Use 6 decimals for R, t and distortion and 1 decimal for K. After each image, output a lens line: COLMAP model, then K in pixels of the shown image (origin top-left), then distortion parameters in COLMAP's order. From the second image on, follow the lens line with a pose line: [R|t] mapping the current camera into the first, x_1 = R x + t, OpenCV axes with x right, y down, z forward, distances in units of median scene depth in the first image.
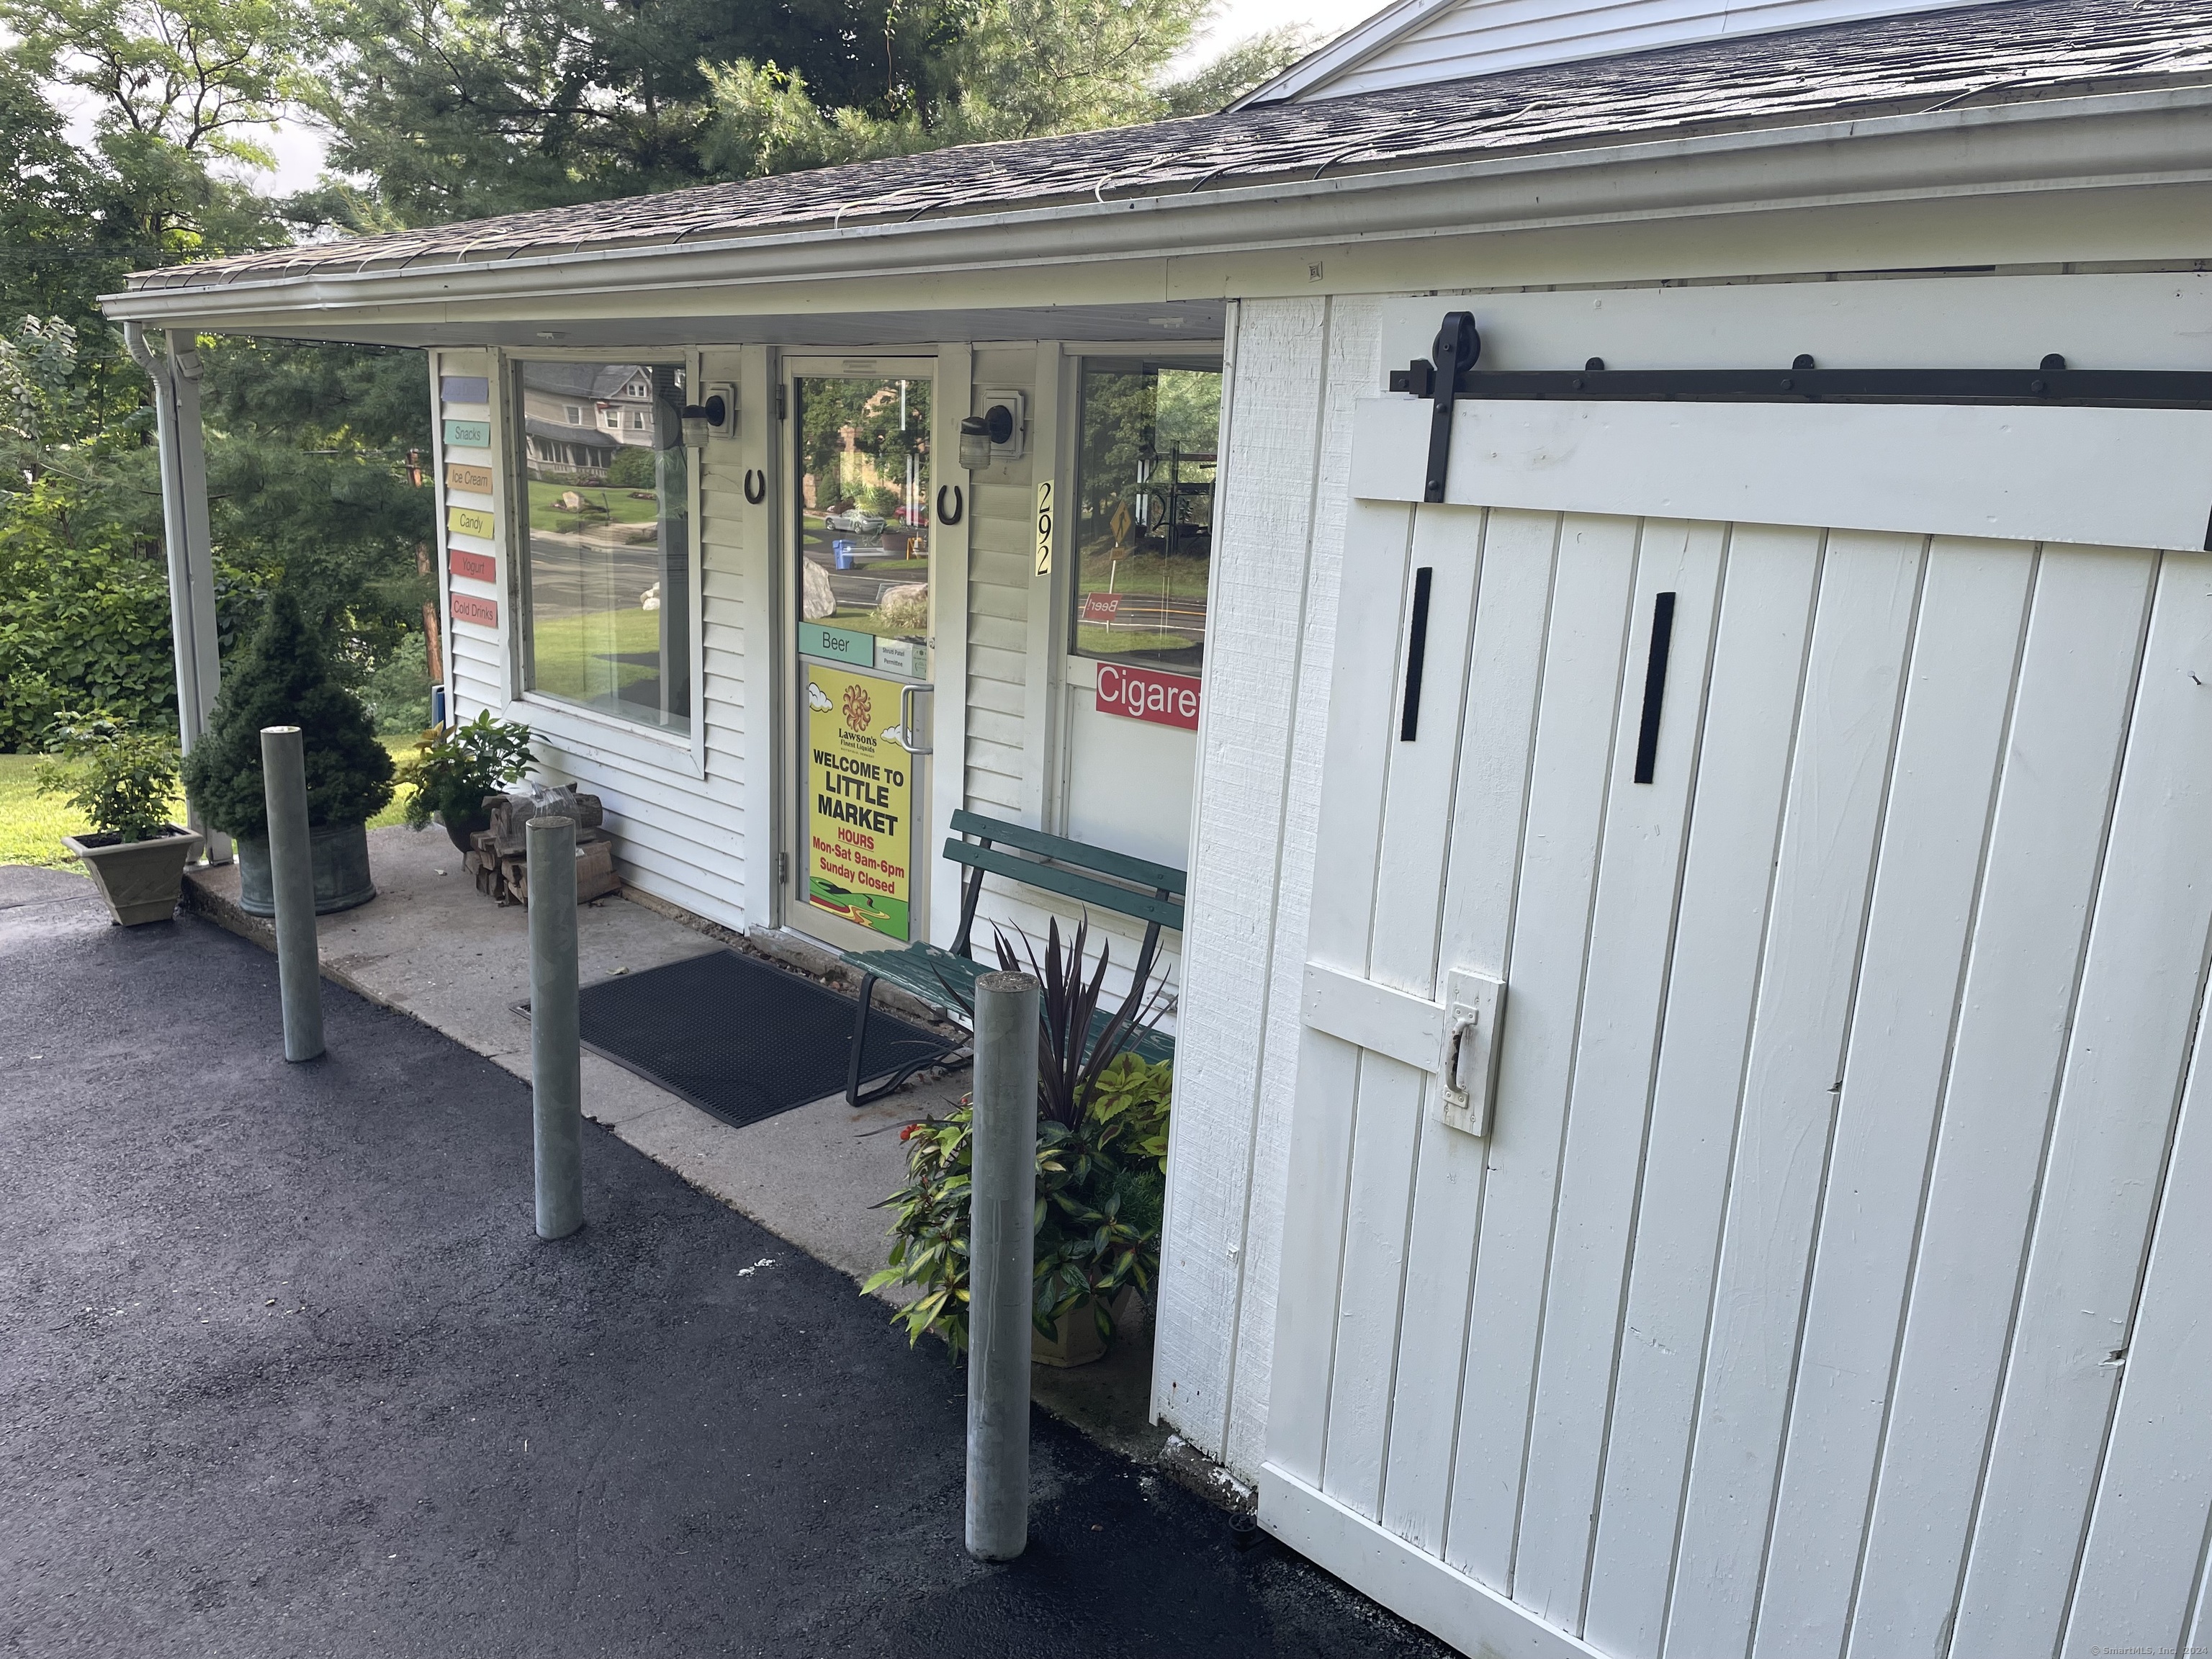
lens RADIAL K [[1667.7, 0, 1082.0], [0, 1667.7, 816.7], [0, 0, 1]] dist [0.102033, -0.131883]
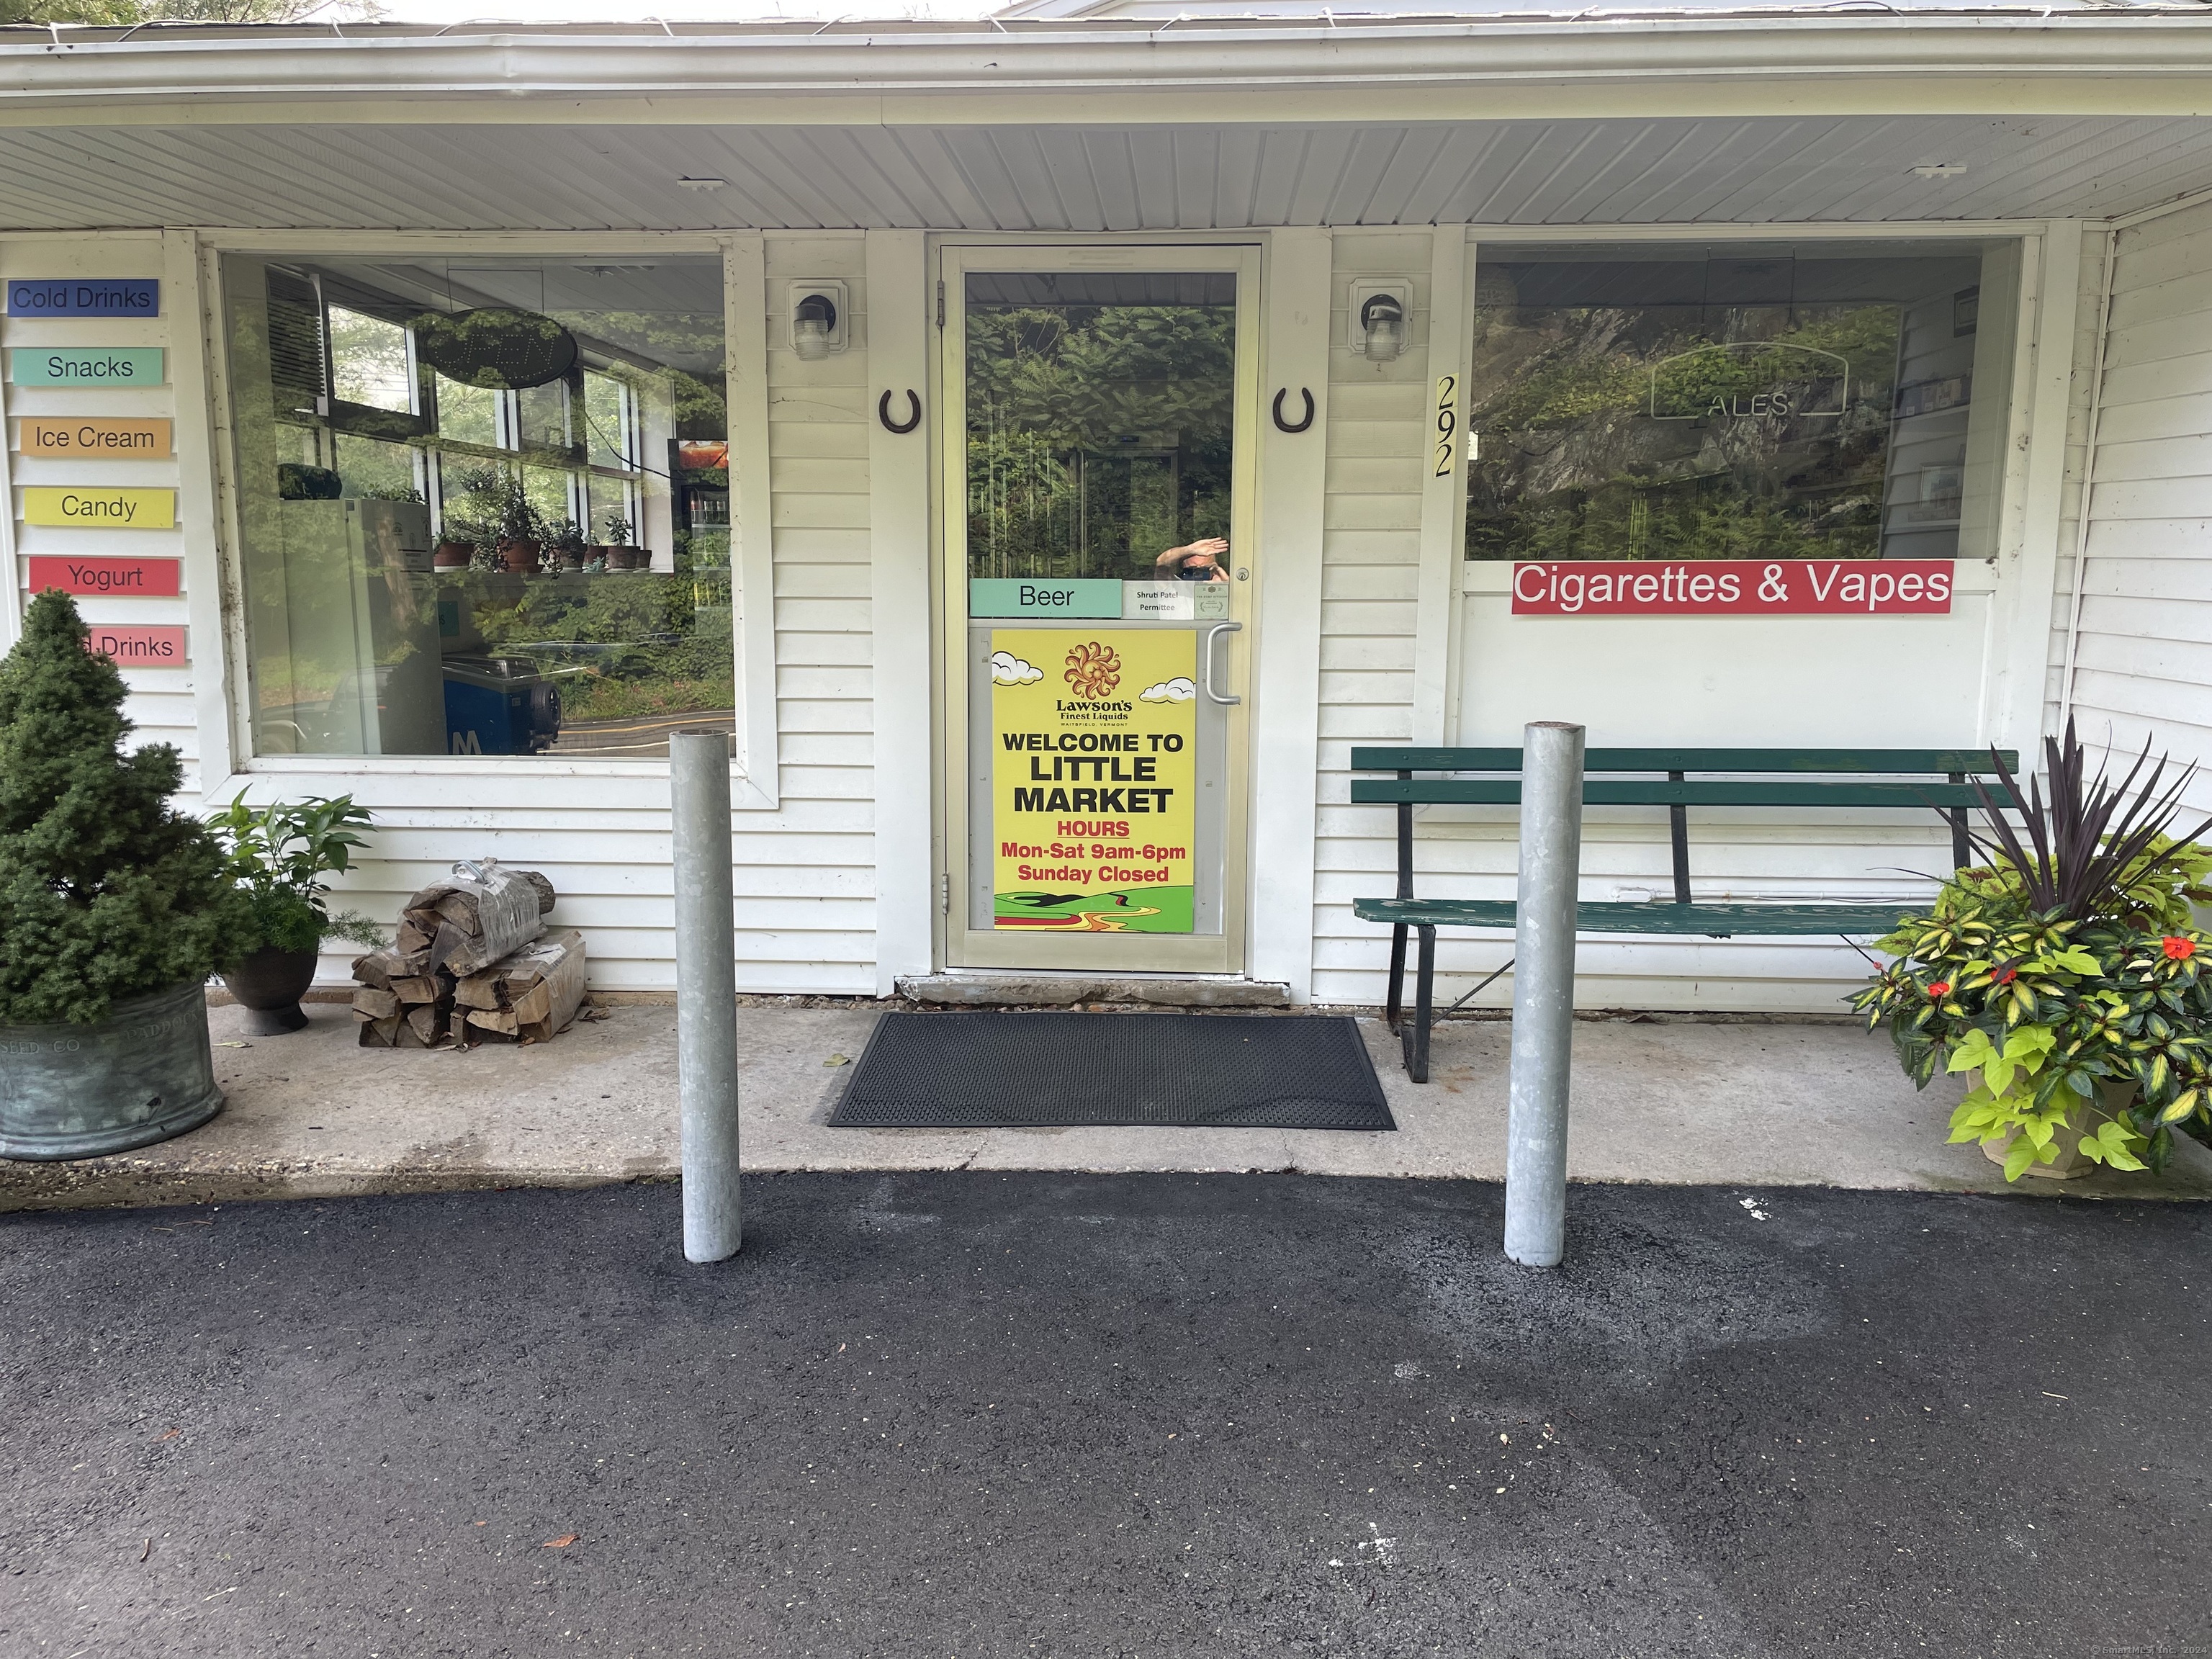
lens RADIAL K [[1667.7, 0, 1082.0], [0, 1667.7, 816.7], [0, 0, 1]] dist [0.102033, -0.131883]
pose [[0.731751, -0.136018, 0.667862, -0.700937], [0.175771, 0.984399, 0.007899, -0.000446], [-0.658517, 0.111611, 0.744243, 0.387978]]
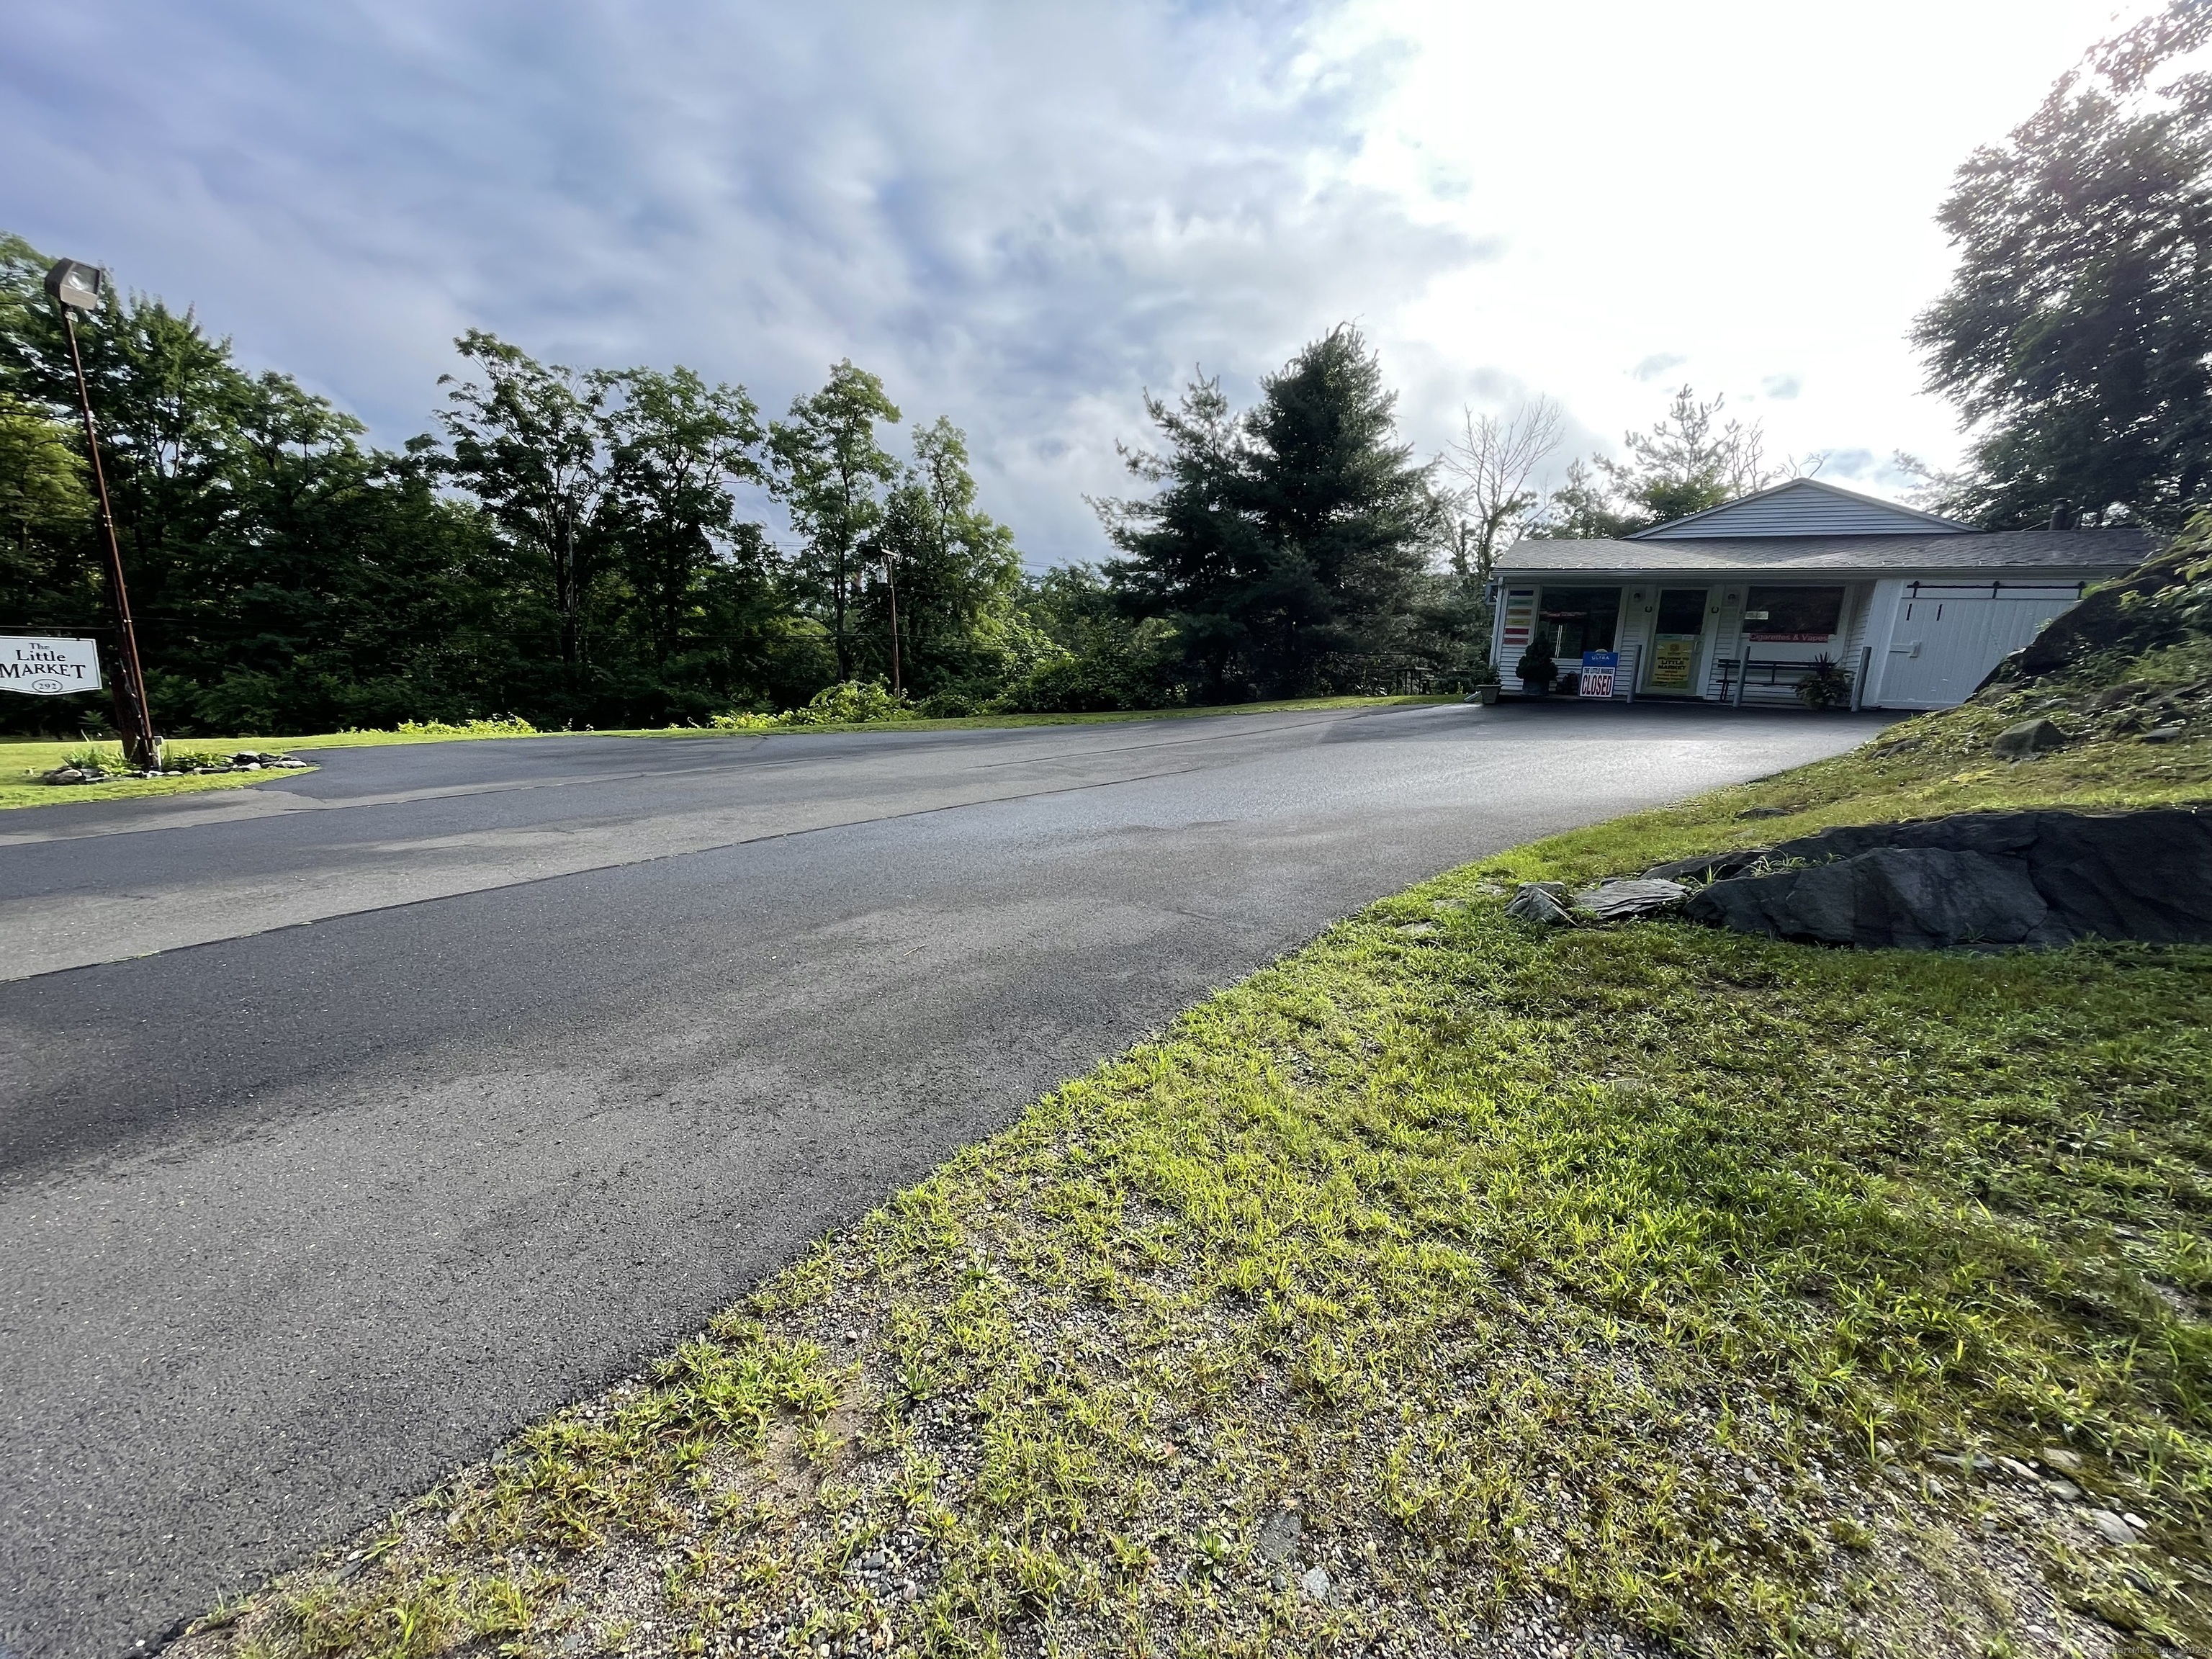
lens RADIAL K [[889.7, 0, 1106.0], [0, 889.7, 829.5], [0, 0, 1]] dist [0.000039, 0.000001]
pose [[0.939359, -0.089910, 0.330941, -2.938820], [0.087704, 0.995912, 0.021624, 0.306594], [-0.331532, 0.008712, 0.943404, -1.164014]]
